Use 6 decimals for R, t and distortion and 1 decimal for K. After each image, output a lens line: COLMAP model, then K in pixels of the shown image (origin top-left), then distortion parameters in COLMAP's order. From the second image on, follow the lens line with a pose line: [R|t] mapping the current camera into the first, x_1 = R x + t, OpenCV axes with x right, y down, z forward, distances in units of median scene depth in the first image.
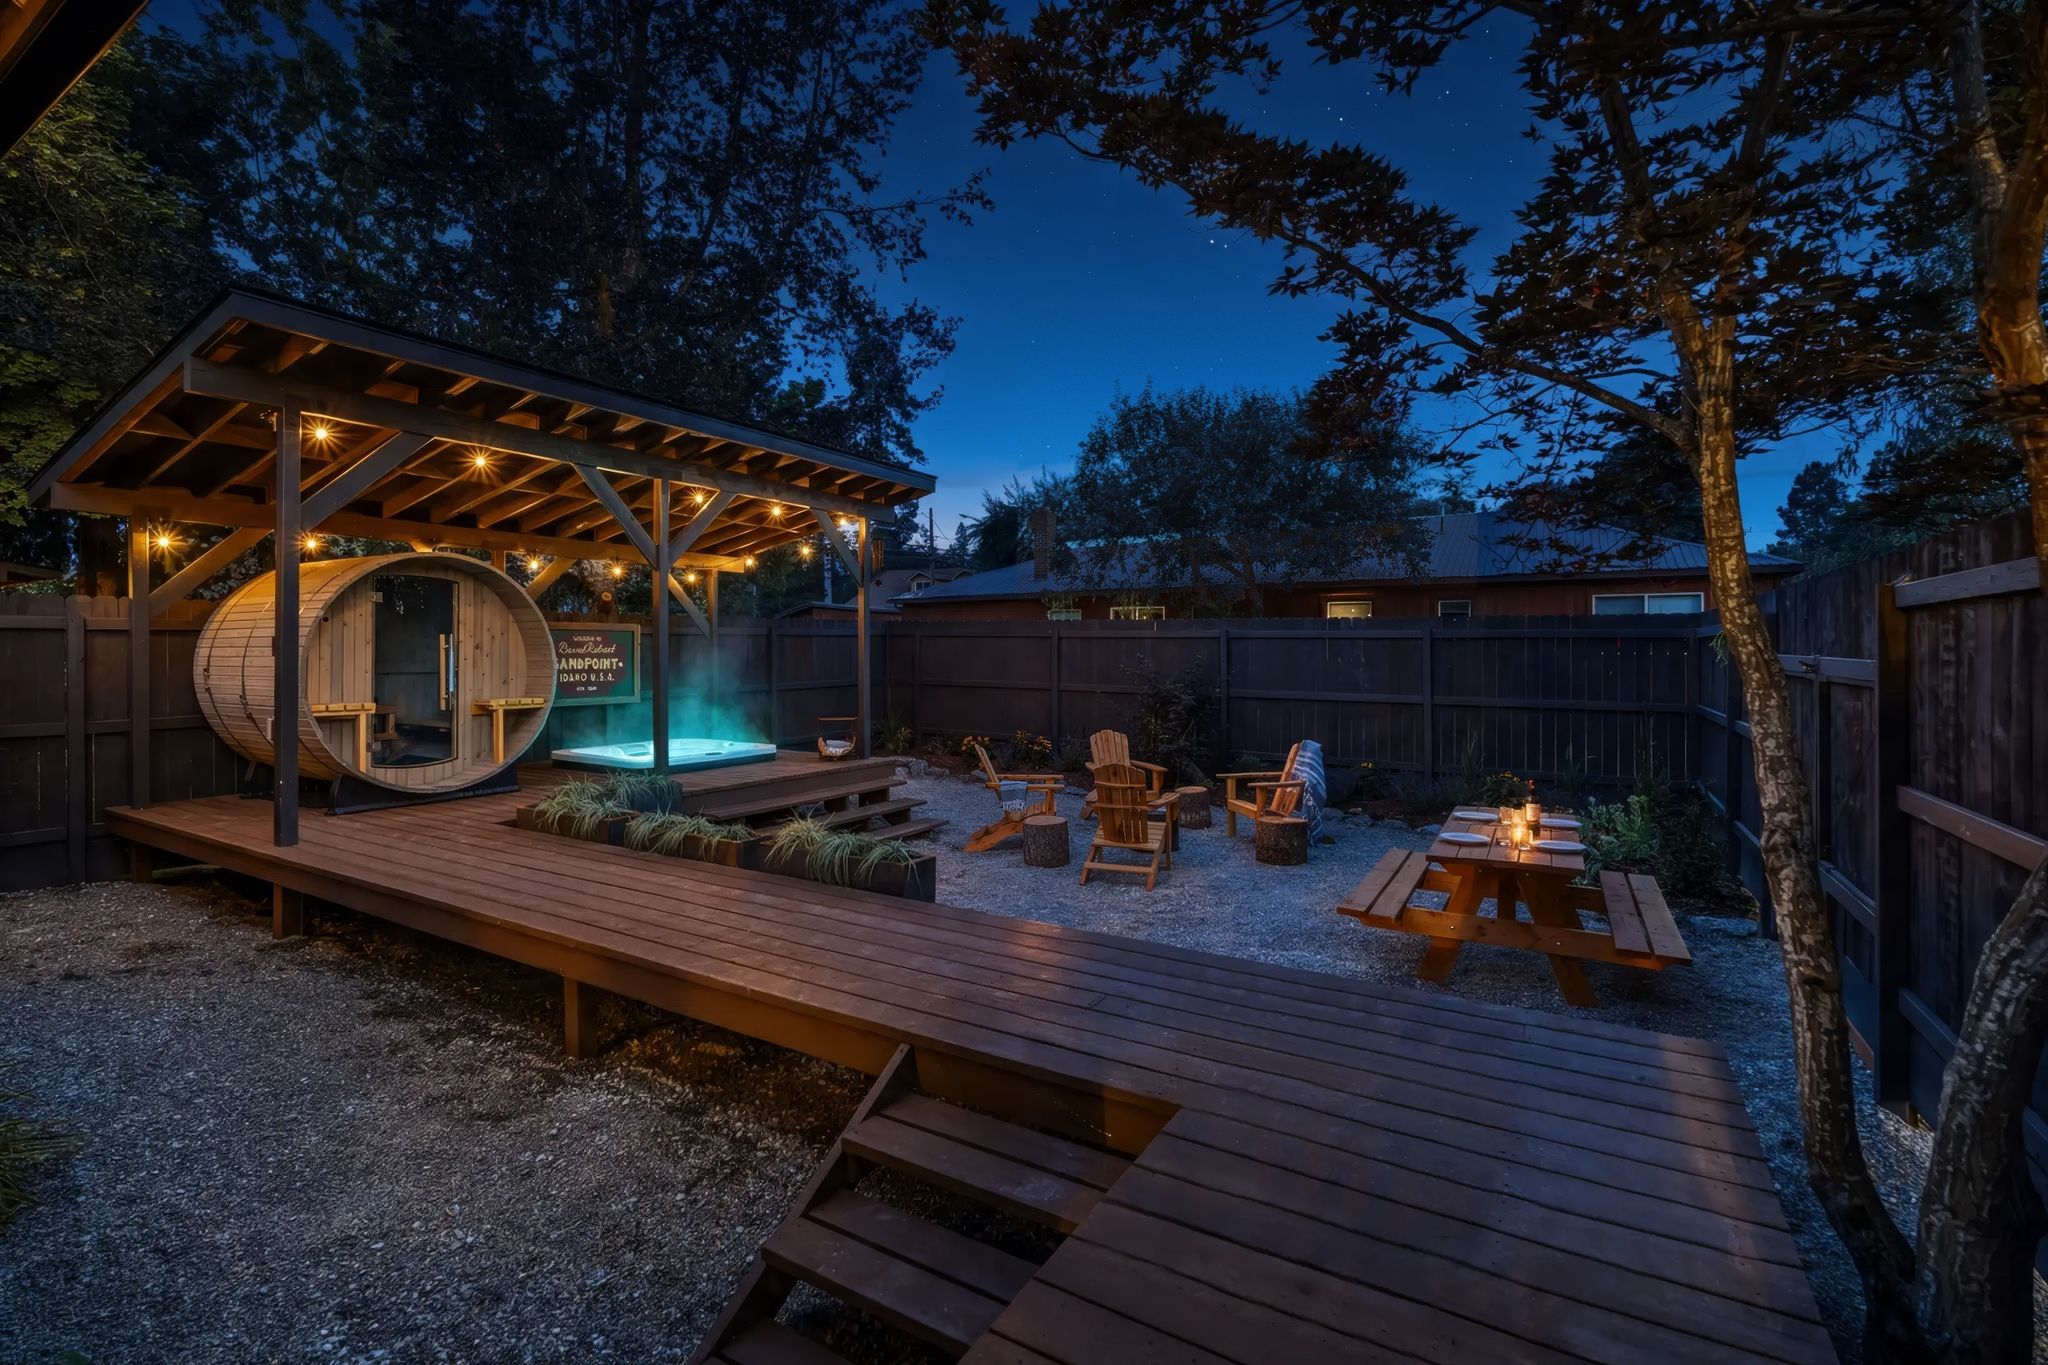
lens RADIAL K [[923.0, 0, 1061.9], [0, 923.0, 649.7], [0, 0, 1]] dist [-0.067317, 0.038869]
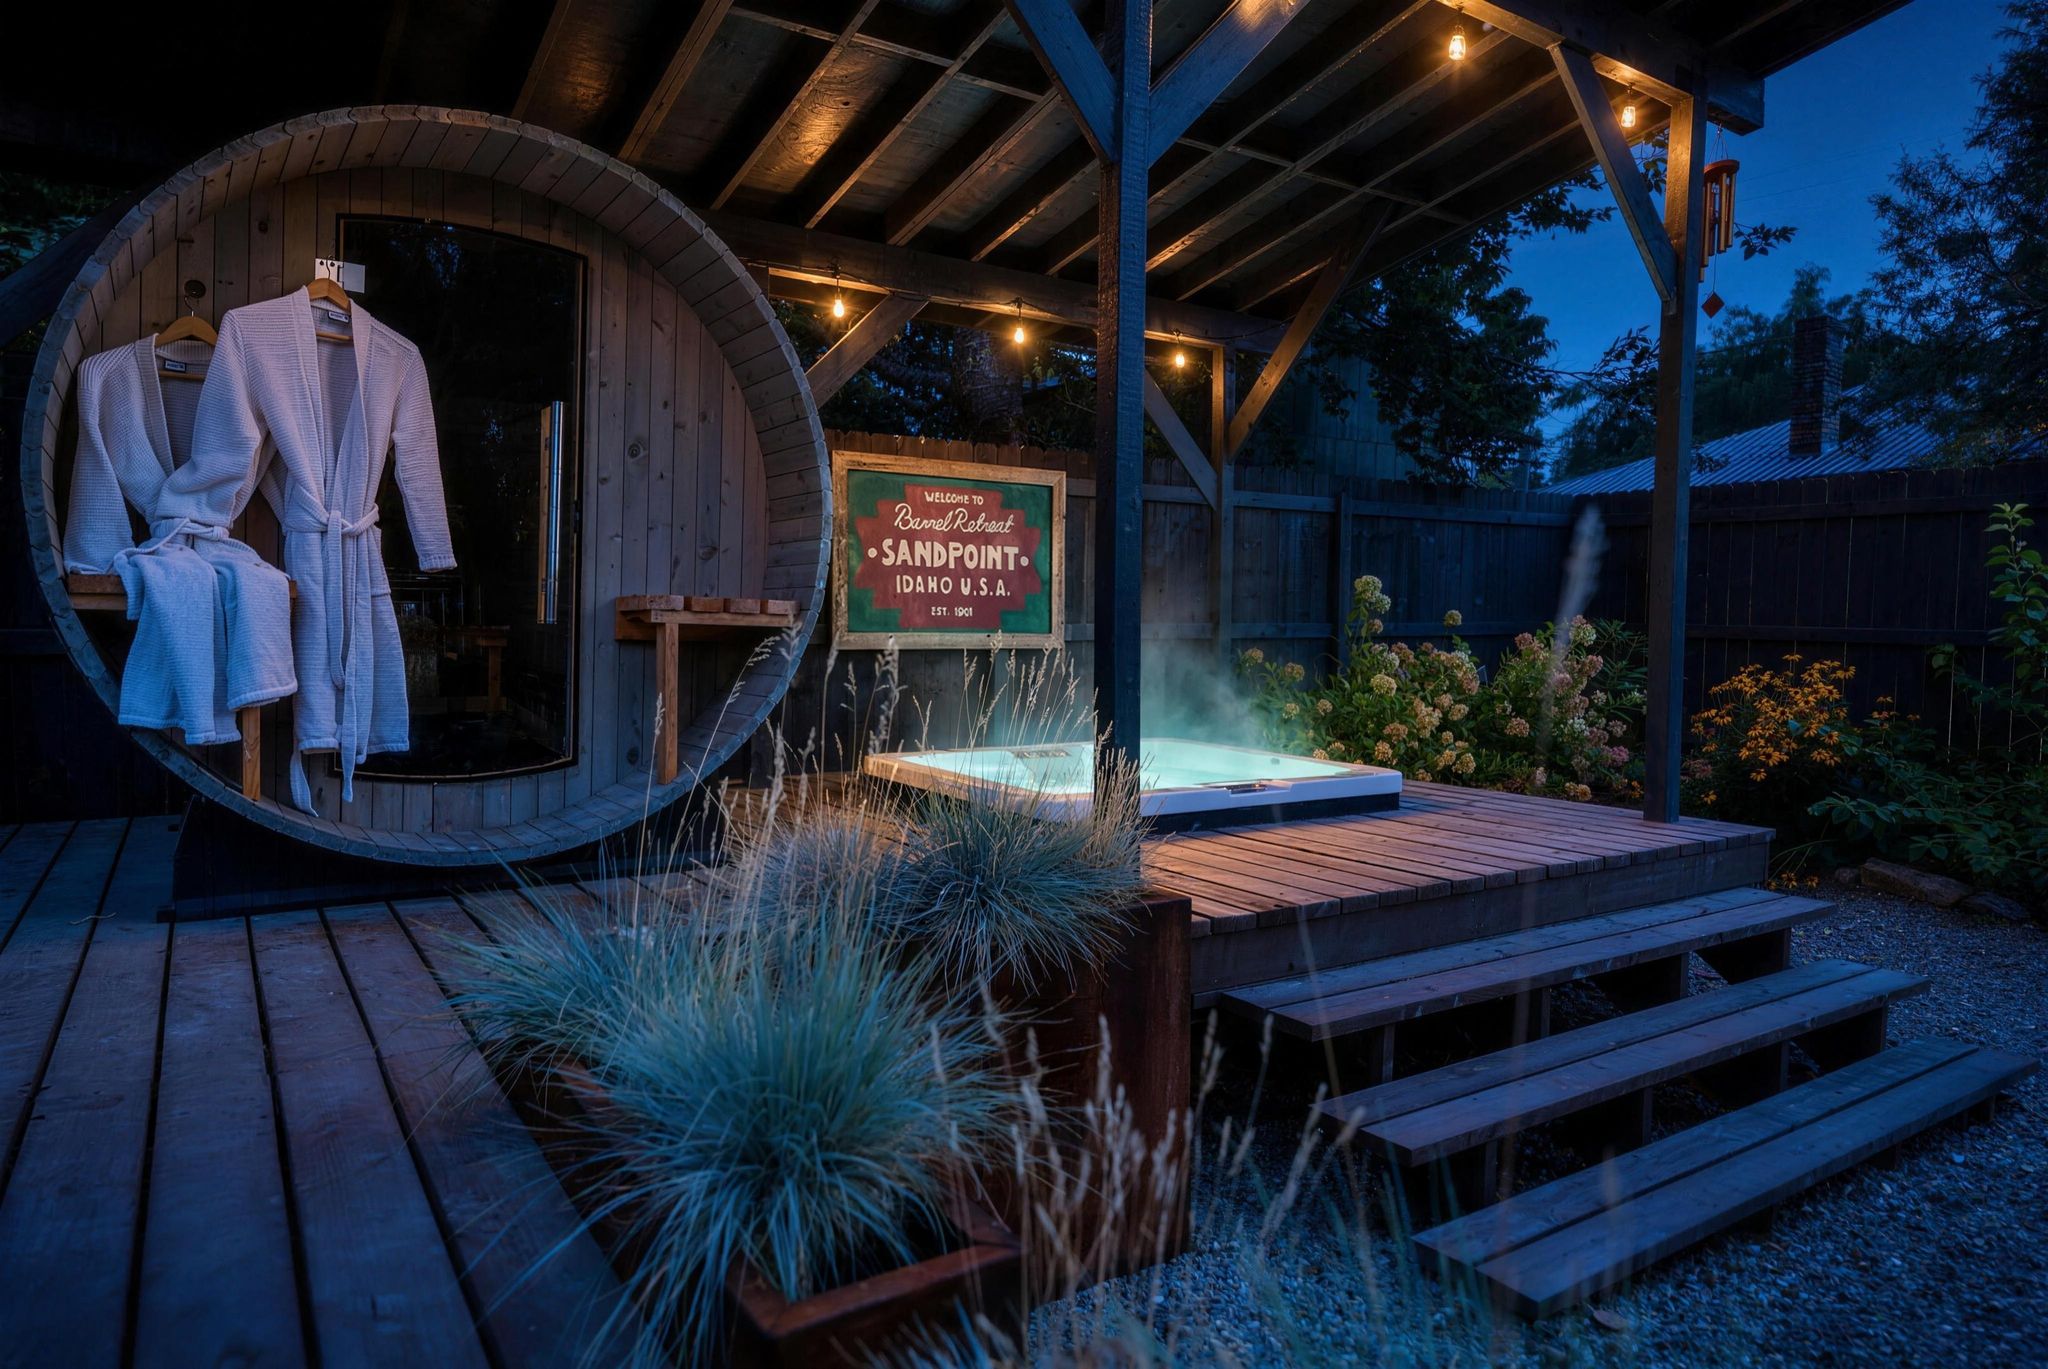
lens RADIAL K [[1229.5, 0, 1024.0], [0, 1229.5, 684.5], [0, 0, 1]] dist [-0.000378, -0.000080]
pose [[0.892585, 0.041030, -0.449007, -0.225142], [-0.017559, 0.998259, 0.056315, 0.044206], [0.450536, -0.042381, 0.891752, 0.488243]]
